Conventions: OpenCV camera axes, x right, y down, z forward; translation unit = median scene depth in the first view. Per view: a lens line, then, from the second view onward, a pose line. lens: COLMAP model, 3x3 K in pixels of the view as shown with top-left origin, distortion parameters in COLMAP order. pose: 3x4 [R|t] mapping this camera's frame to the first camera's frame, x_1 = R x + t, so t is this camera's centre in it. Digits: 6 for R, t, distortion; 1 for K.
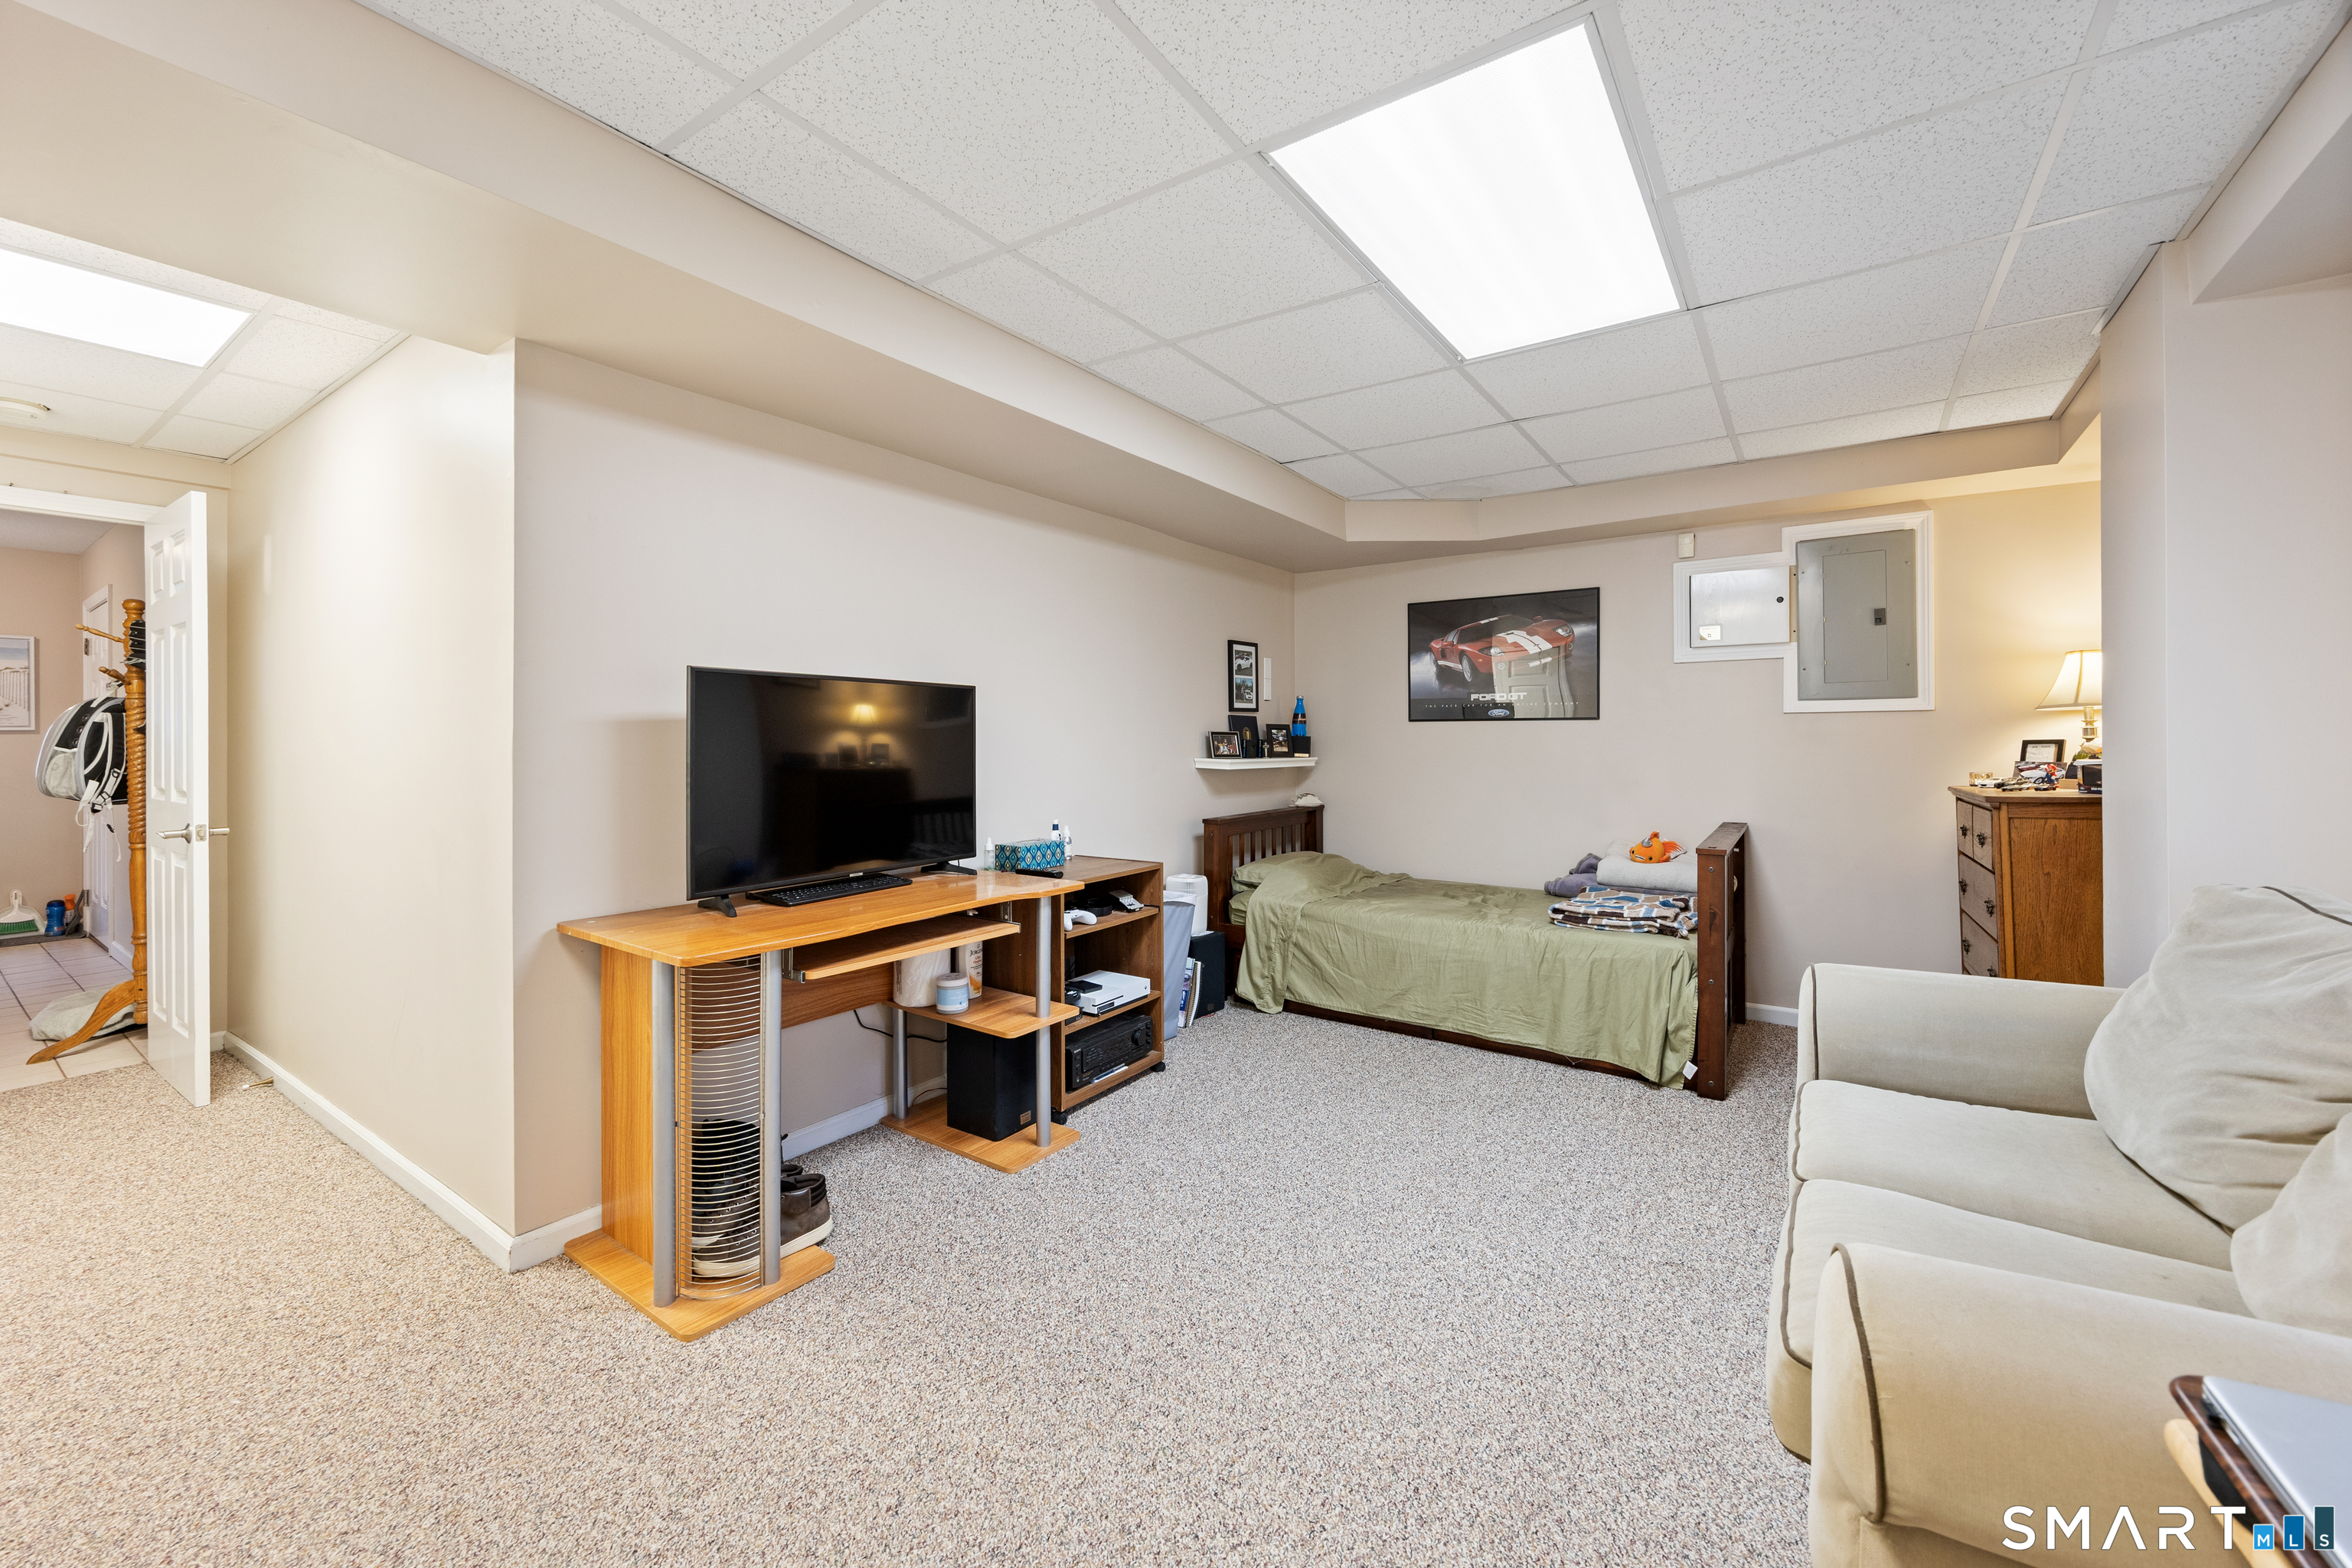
lens RADIAL K [[935.5, 0, 1167.8], [0, 935.5, 727.1], [0, 0, 1]] dist [-0.000815, 0.000328]
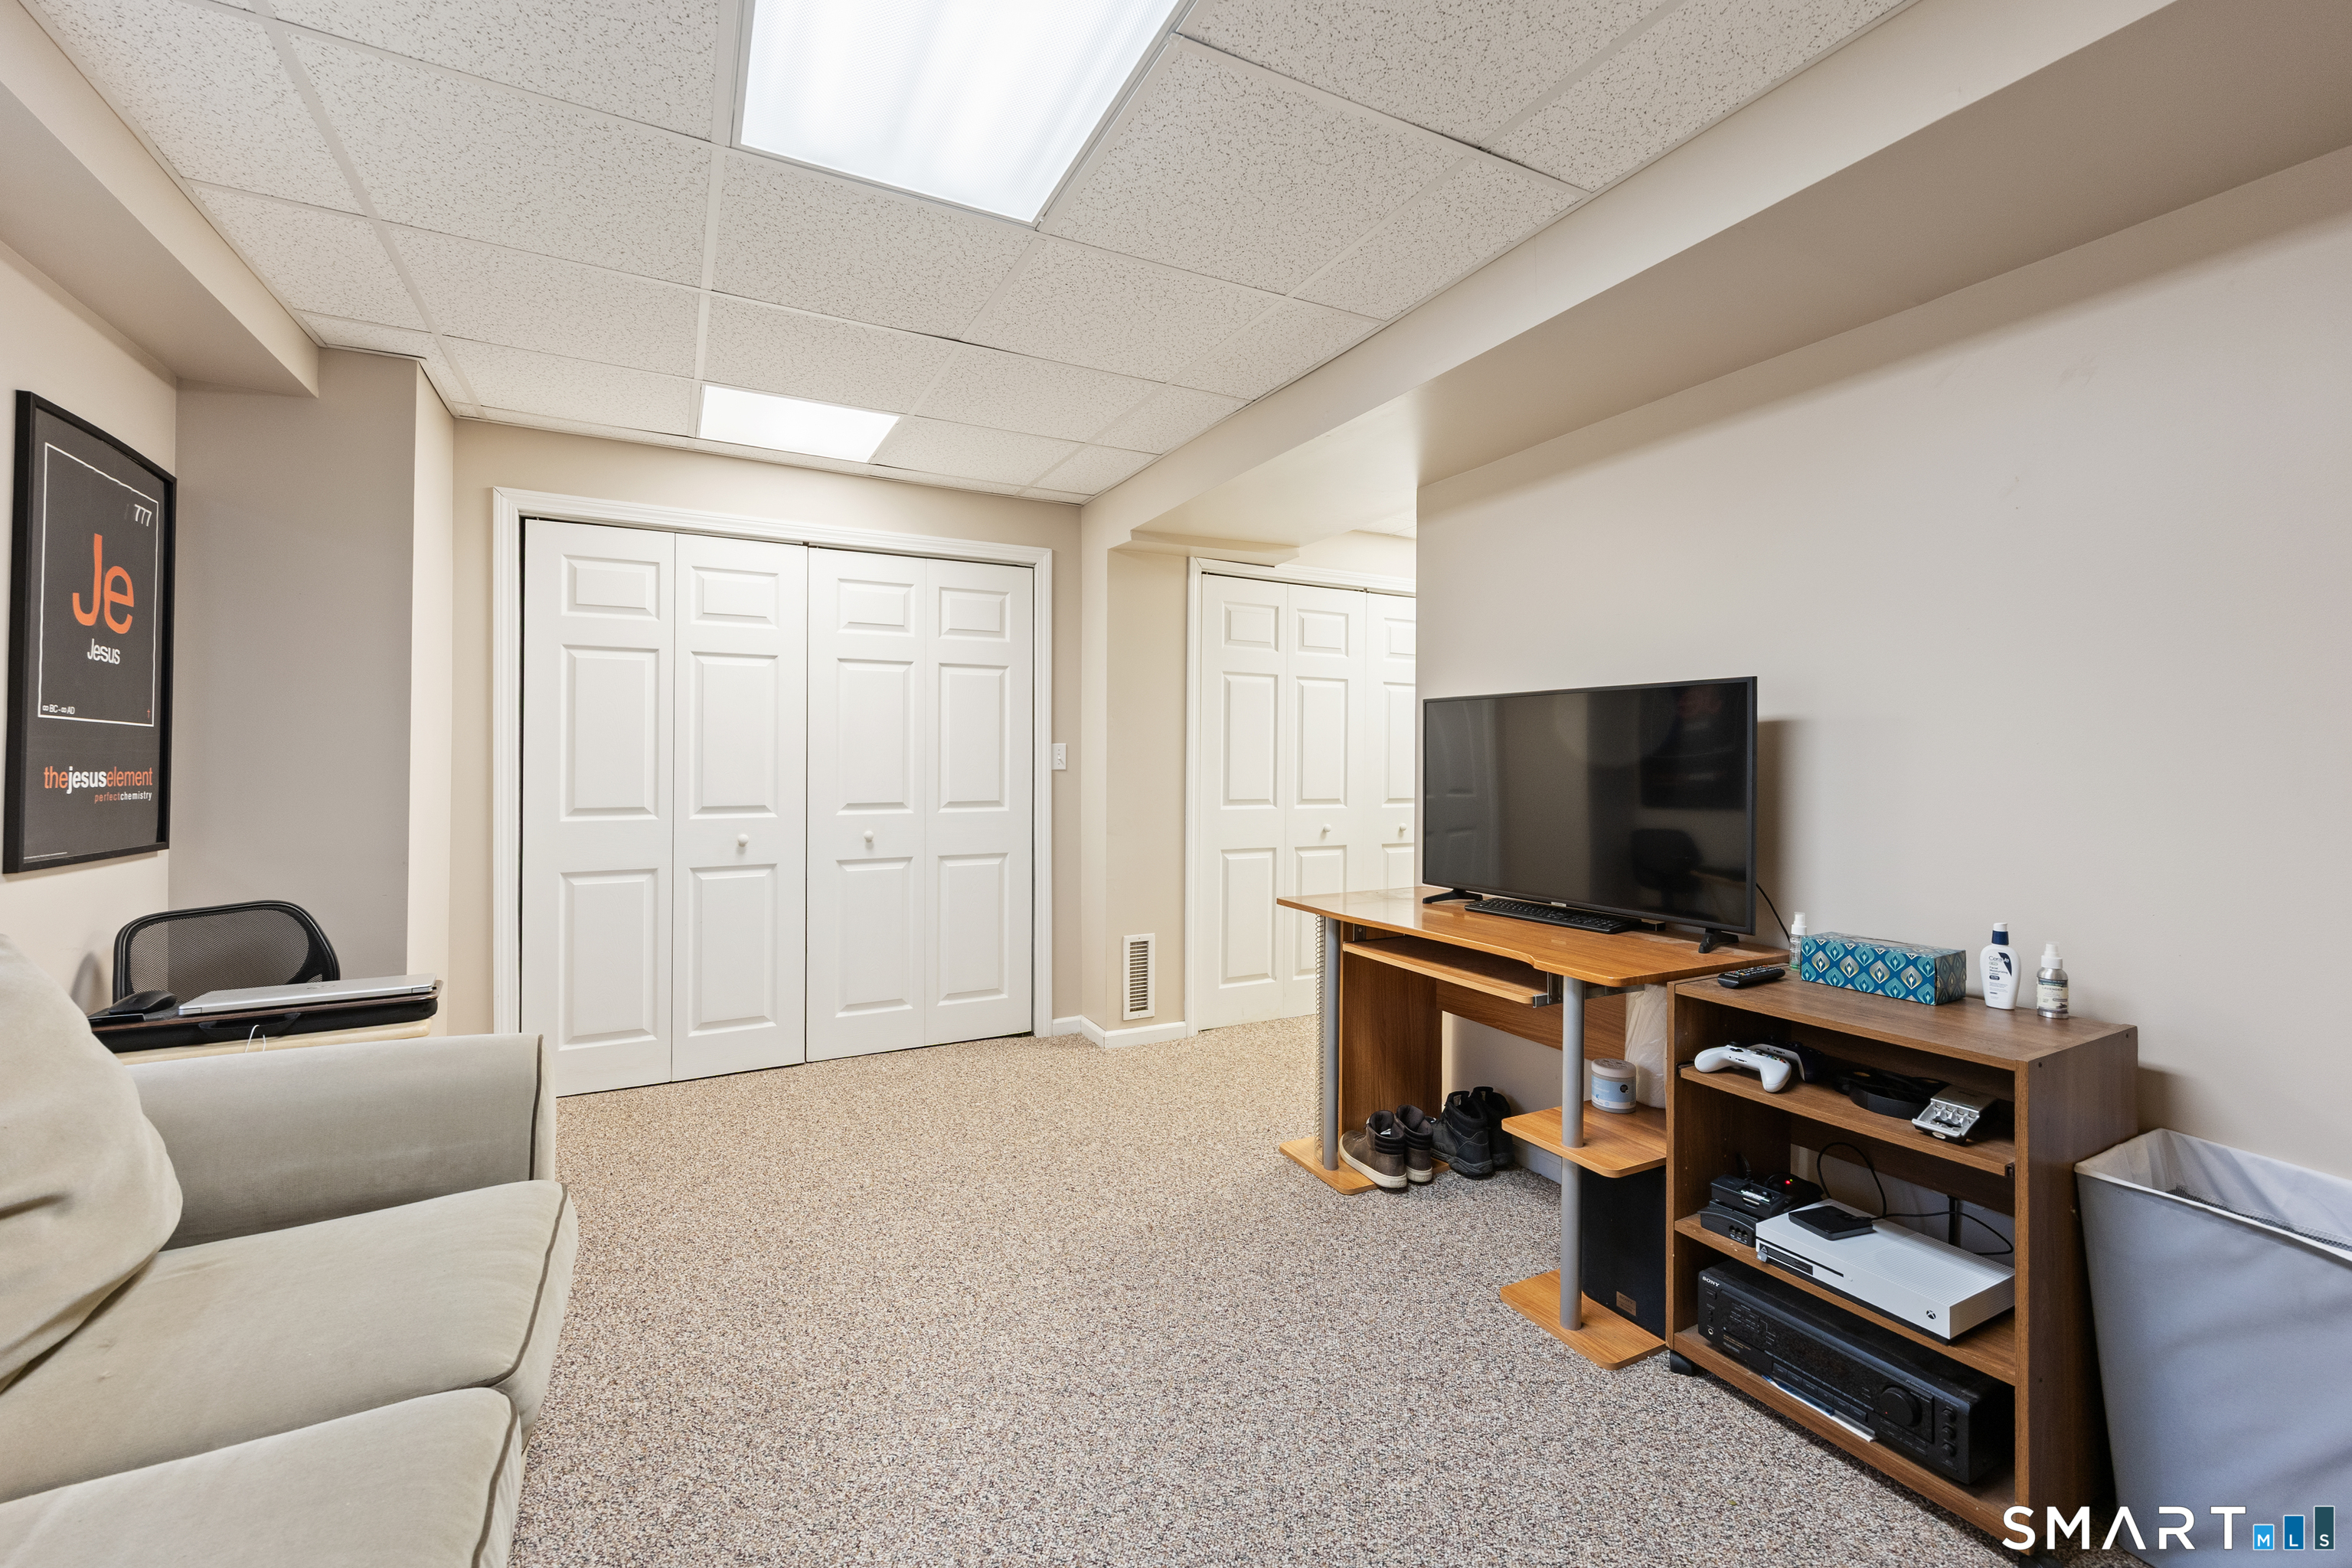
lens RADIAL K [[935.5, 0, 1167.8], [0, 935.5, 727.1], [0, 0, 1]] dist [-0.000815, 0.000328]
pose [[-0.456932, -0.031794, -0.888933, 0.704785], [0.008591, 0.999157, -0.040152, 0.017455], [0.889460, -0.025984, -0.456273, 1.141812]]
